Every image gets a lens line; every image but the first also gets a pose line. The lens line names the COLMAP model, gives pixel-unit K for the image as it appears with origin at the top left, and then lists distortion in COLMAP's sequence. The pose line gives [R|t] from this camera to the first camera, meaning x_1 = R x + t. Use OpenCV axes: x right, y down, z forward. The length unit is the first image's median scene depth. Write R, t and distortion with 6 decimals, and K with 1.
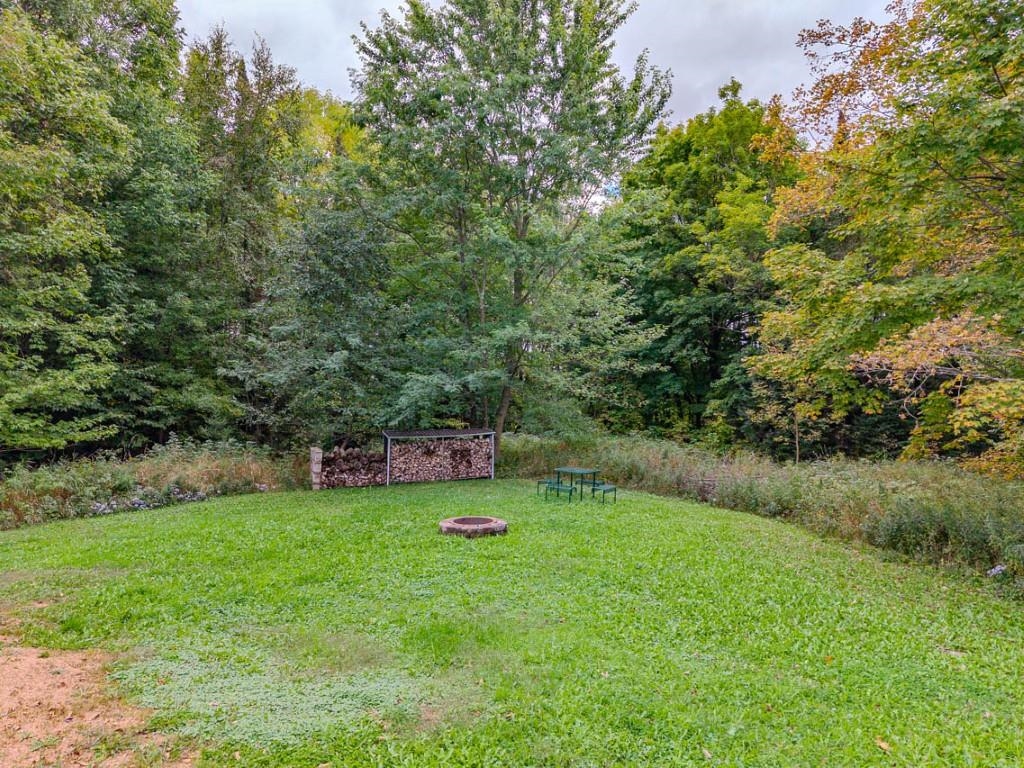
lens RADIAL K [[698.0, 0, 507.0], [0, 698.0, 383.6], [0, 0, 1]] dist [0.003464, -0.011642]
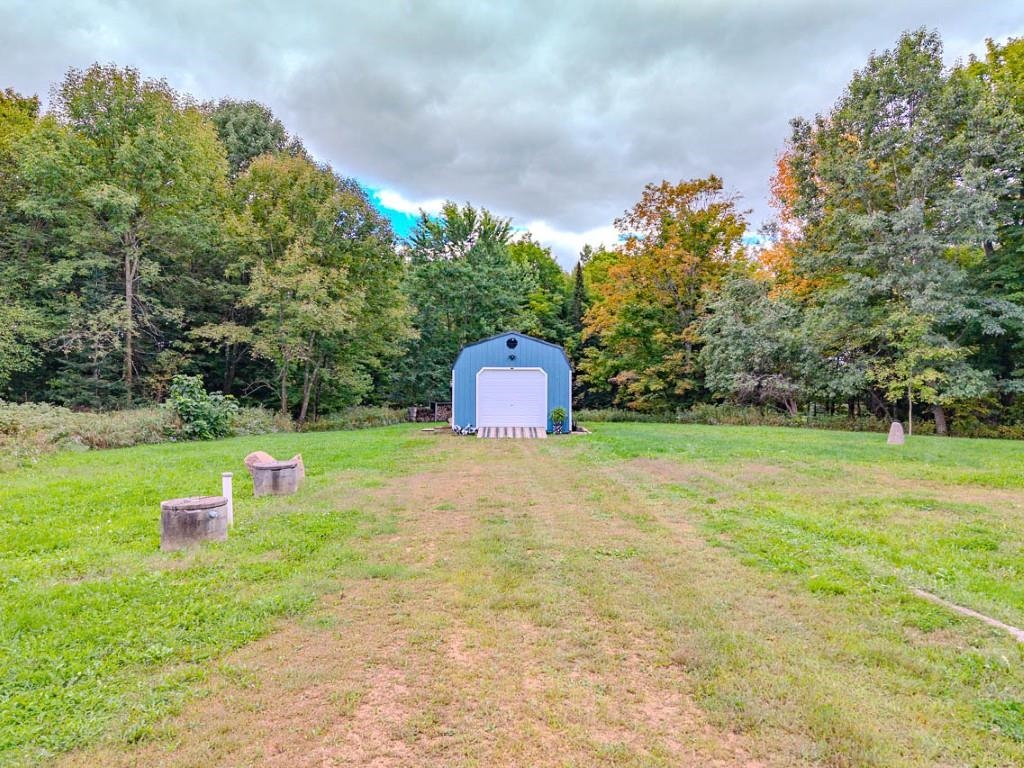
lens RADIAL K [[681.6, 0, 517.6], [0, 681.6, 385.8], [0, 0, 1]] dist [0.011450, -0.013201]
pose [[0.906524, 0.006302, 0.422107, -0.691555], [-0.009546, 0.999939, 0.005572, -0.002752], [-0.422047, -0.009081, 0.906529, -0.999145]]
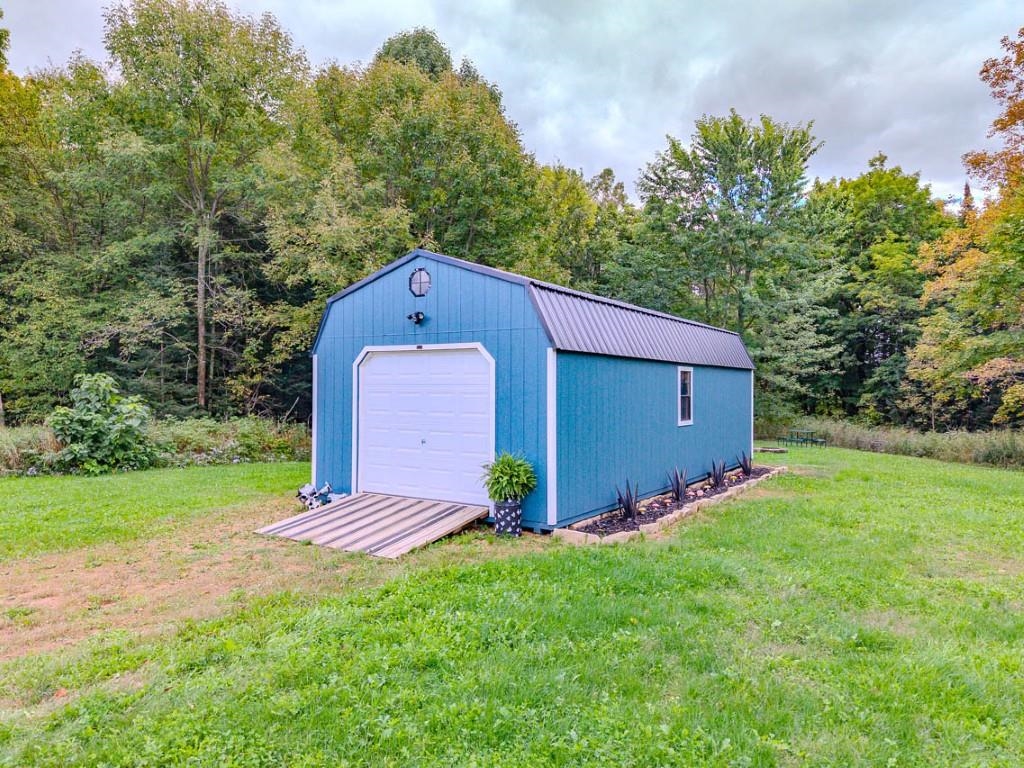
lens RADIAL K [[681.6, 0, 511.1], [0, 681.6, 379.7], [0, 0, 1]] dist [0.011450, -0.013201]
pose [[0.988261, 0.001203, -0.152768, -0.227902], [-0.001199, 0.999999, 0.000117, -0.004025], [0.152769, 0.000068, 0.988262, -0.521759]]
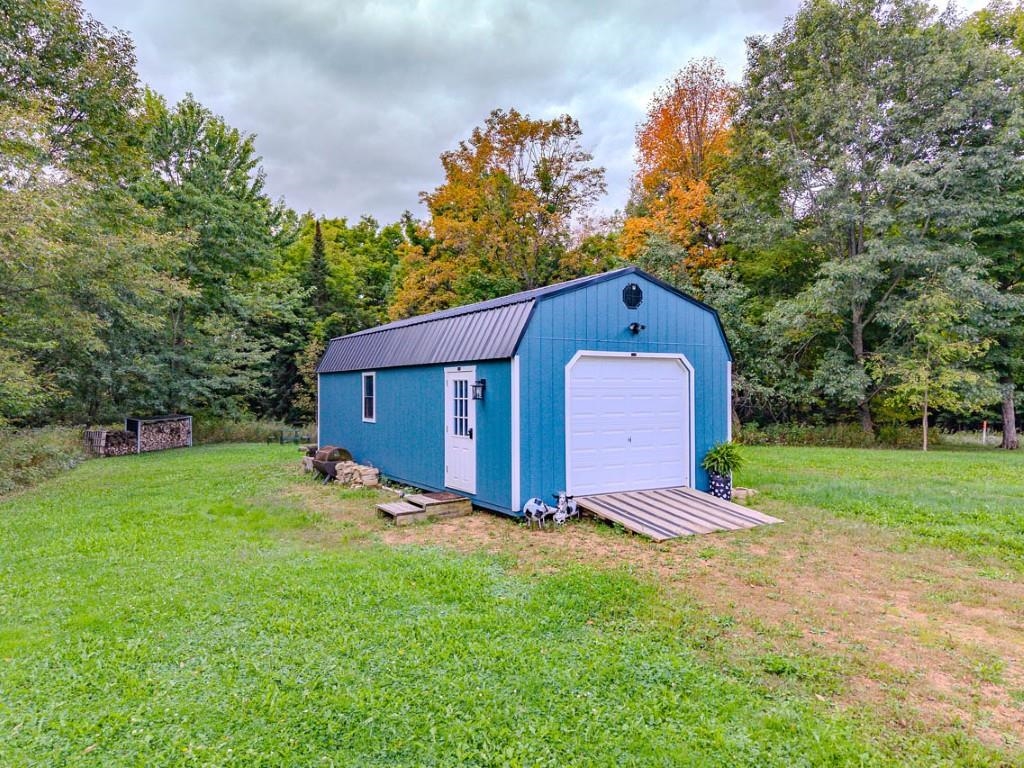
lens RADIAL K [[681.6, 0, 517.9], [0, 681.6, 385.9], [0, 0, 1]] dist [0.011450, -0.013201]
pose [[0.565528, 0.003859, 0.824720, -0.670298], [-0.006916, 0.999976, 0.000063, -0.002486], [-0.824700, -0.005739, 0.565541, -0.353136]]
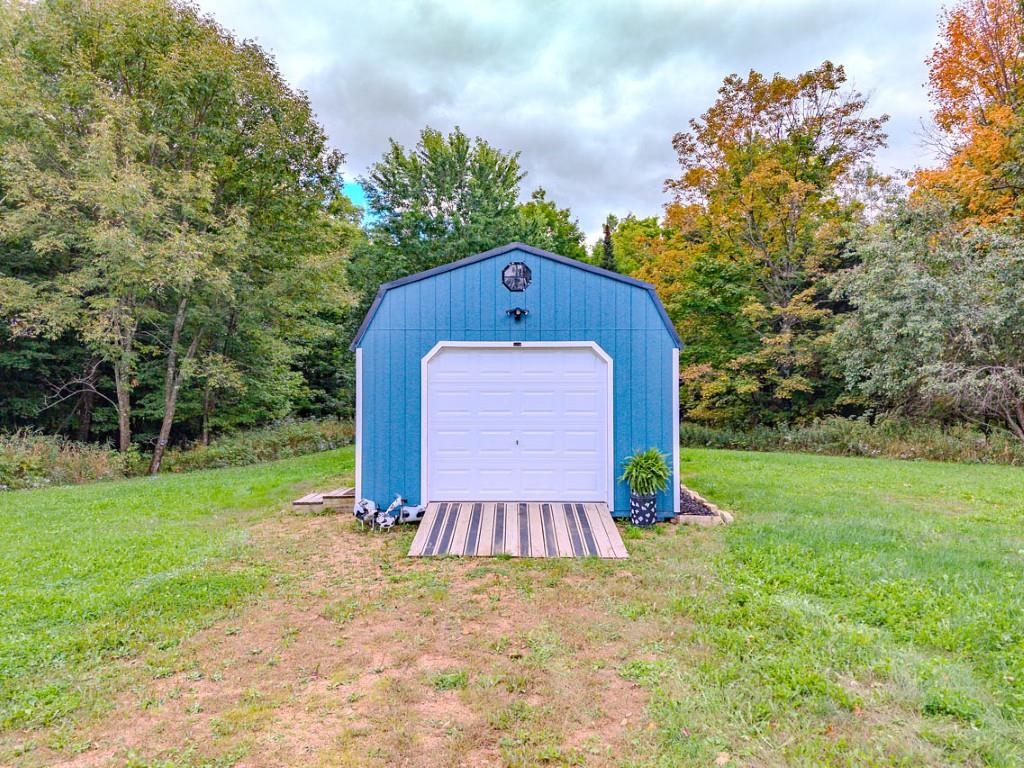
lens RADIAL K [[681.6, 0, 516.1], [0, 681.6, 385.7], [0, 0, 1]] dist [0.011450, -0.013201]
pose [[0.913182, 0.002338, 0.407545, -0.457431], [-0.004831, 0.999975, 0.005088, -0.002019], [-0.407523, -0.006615, 0.913171, -0.489625]]
